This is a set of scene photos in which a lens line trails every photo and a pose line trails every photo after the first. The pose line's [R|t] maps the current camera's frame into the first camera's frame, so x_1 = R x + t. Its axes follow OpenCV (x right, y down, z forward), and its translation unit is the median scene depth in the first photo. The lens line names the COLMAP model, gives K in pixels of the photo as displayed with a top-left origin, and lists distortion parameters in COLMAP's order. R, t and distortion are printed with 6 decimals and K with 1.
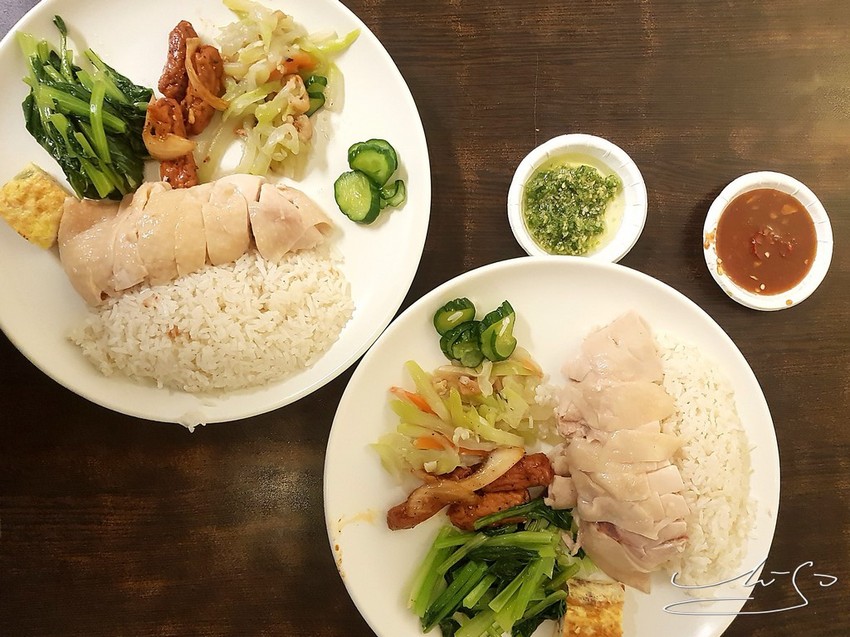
lens RADIAL K [[763.5, 0, 432.3], [0, 763.5, 296.5], [0, 0, 1]] dist [0.045780, -0.098616]
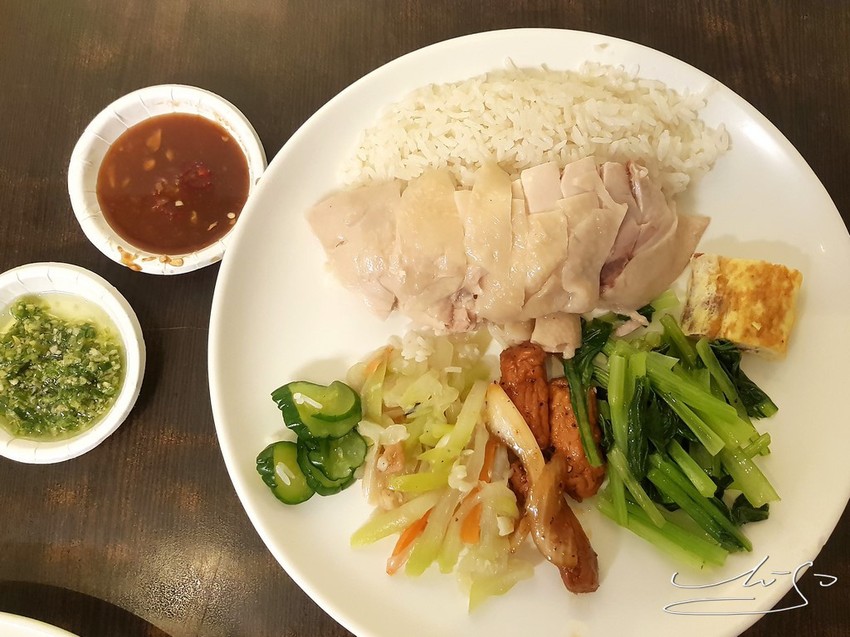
lens RADIAL K [[763.5, 0, 423.6], [0, 763.5, 317.8], [0, 0, 1]] dist [0.045780, -0.098616]
pose [[0.072772, -0.994427, 0.076278, 0.122228], [0.997252, 0.071485, -0.019469, 0.149338], [0.013908, 0.077485, 0.996896, 0.307640]]
